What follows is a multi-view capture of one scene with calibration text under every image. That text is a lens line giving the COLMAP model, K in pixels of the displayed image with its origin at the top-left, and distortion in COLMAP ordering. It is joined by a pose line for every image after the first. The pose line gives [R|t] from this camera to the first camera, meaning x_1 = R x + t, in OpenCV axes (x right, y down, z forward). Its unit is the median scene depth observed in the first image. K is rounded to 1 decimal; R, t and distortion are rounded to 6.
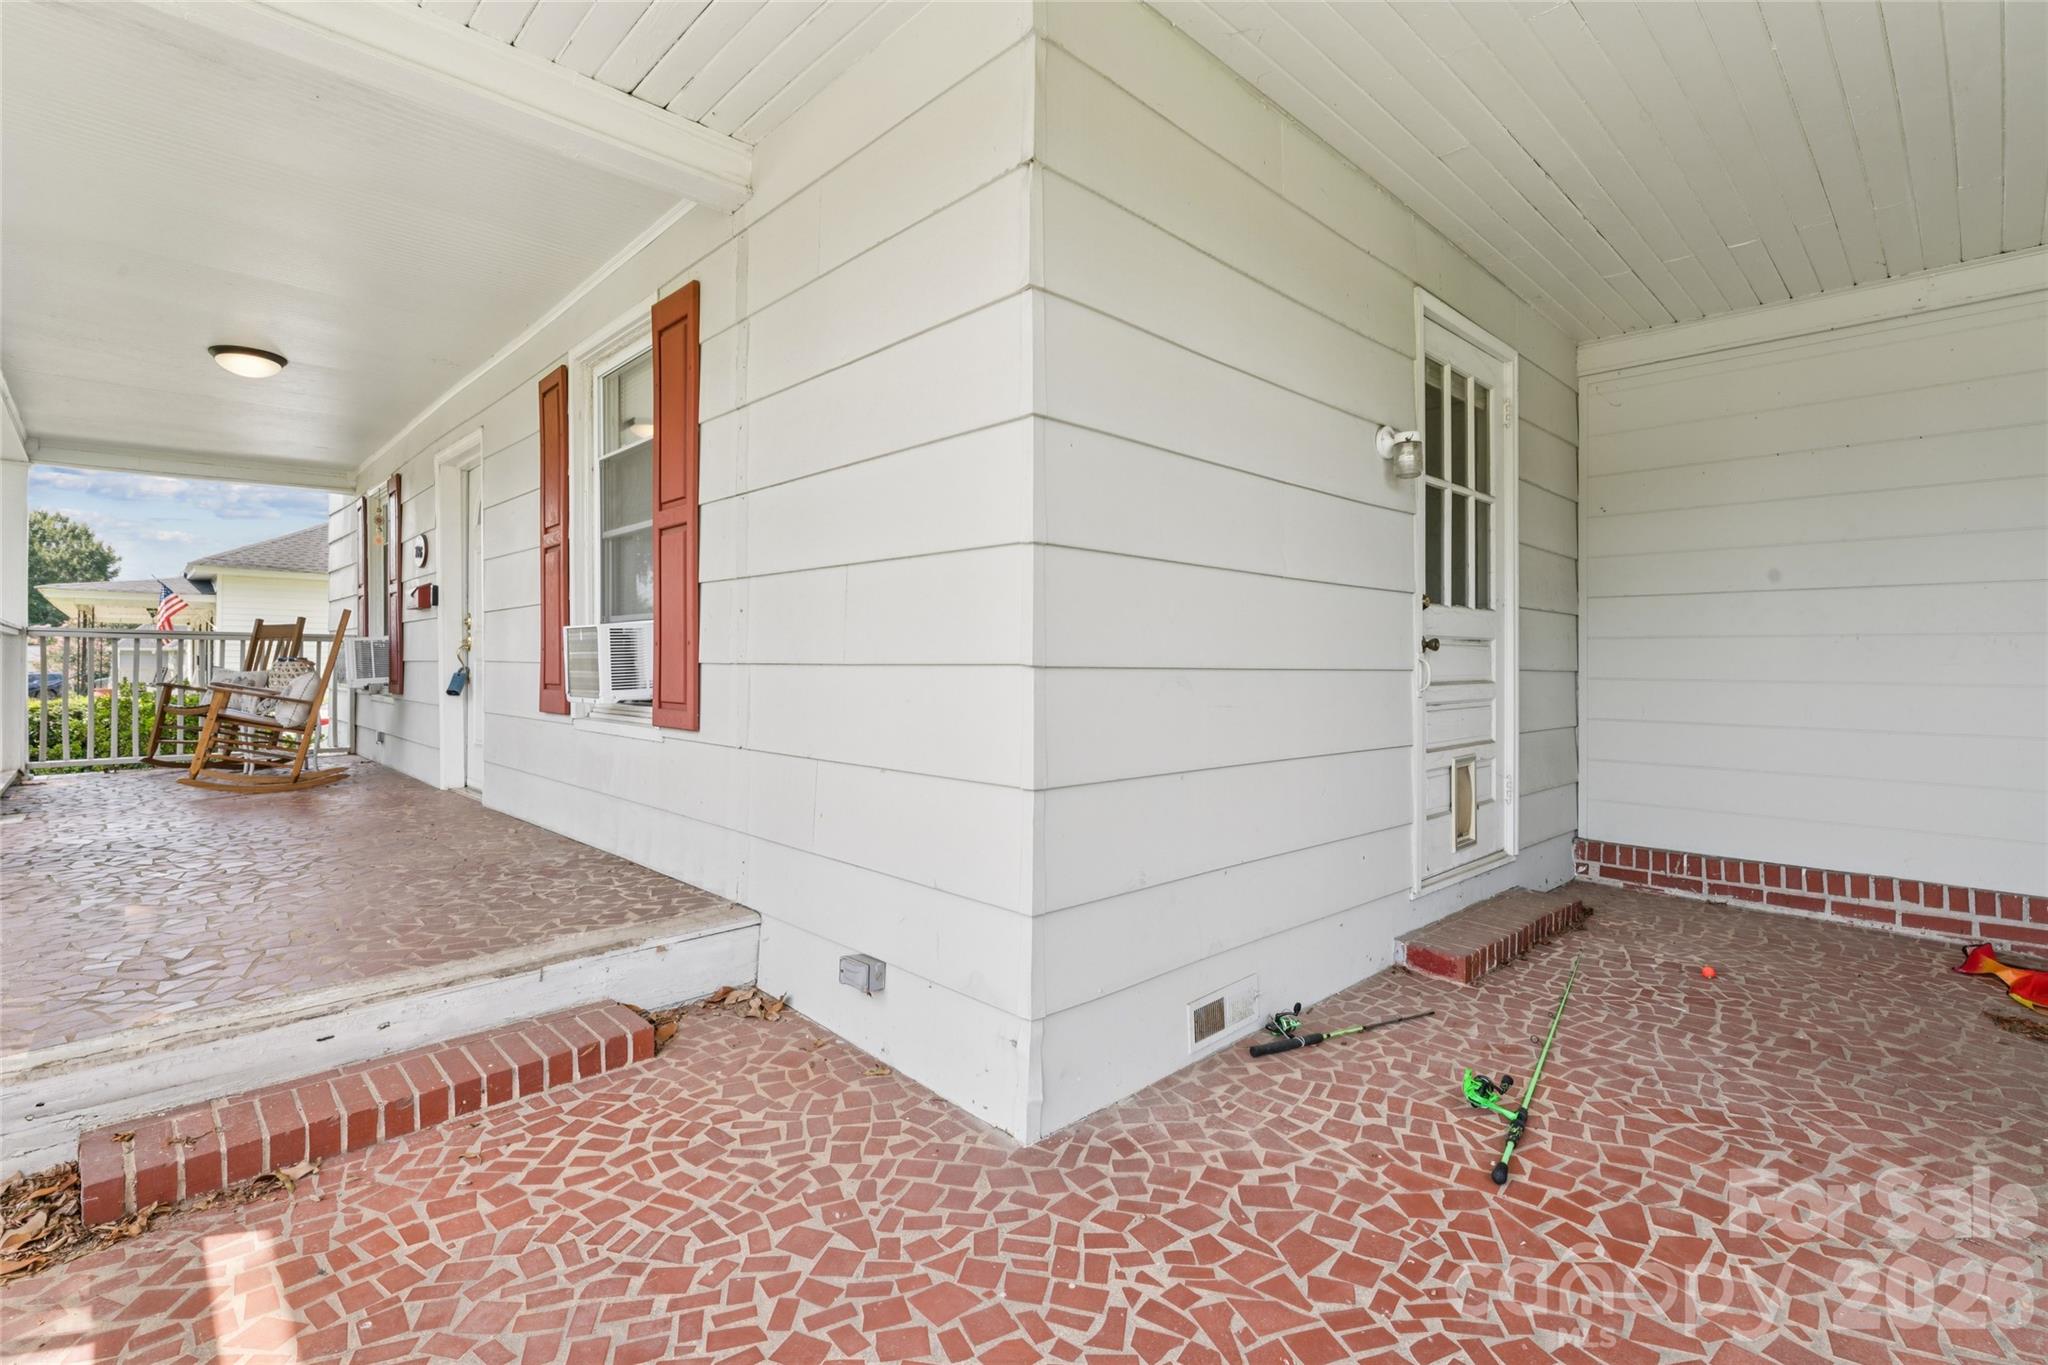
lens RADIAL K [[942.4, 0, 1024.0], [0, 942.4, 682.5], [0, 0, 1]] dist [-0.000945, 0.000114]
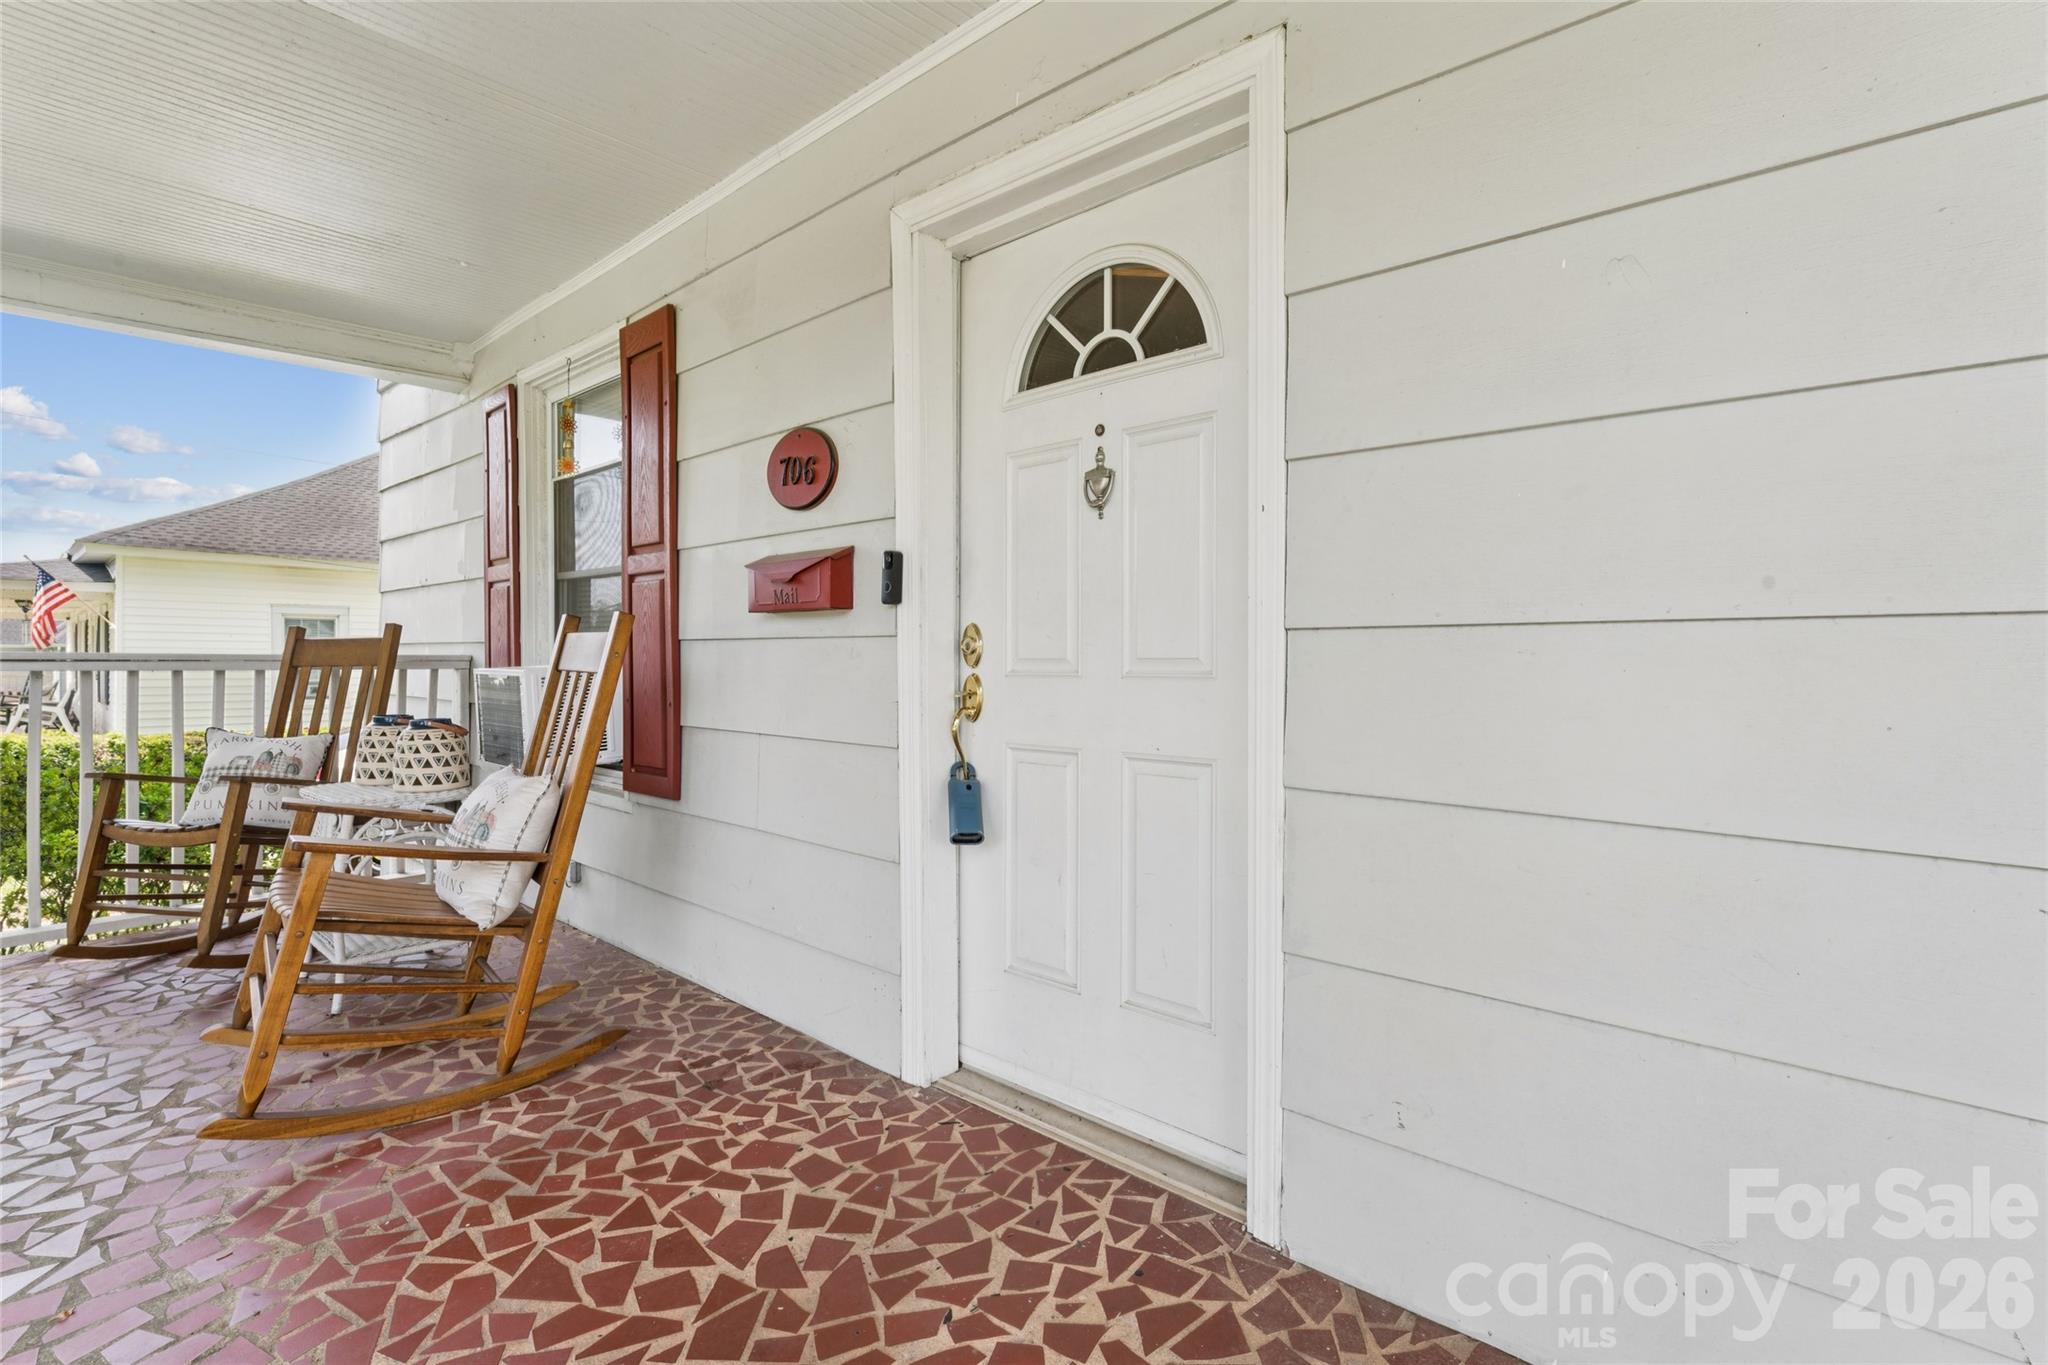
lens RADIAL K [[942.4, 0, 1024.0], [0, 942.4, 682.5], [0, 0, 1]] dist [-0.000945, 0.000114]
pose [[0.997220, -0.001750, 0.074500, -0.447507], [0.001323, 0.999982, 0.005783, -0.038370], [-0.074508, -0.005668, 0.997204, 0.457154]]
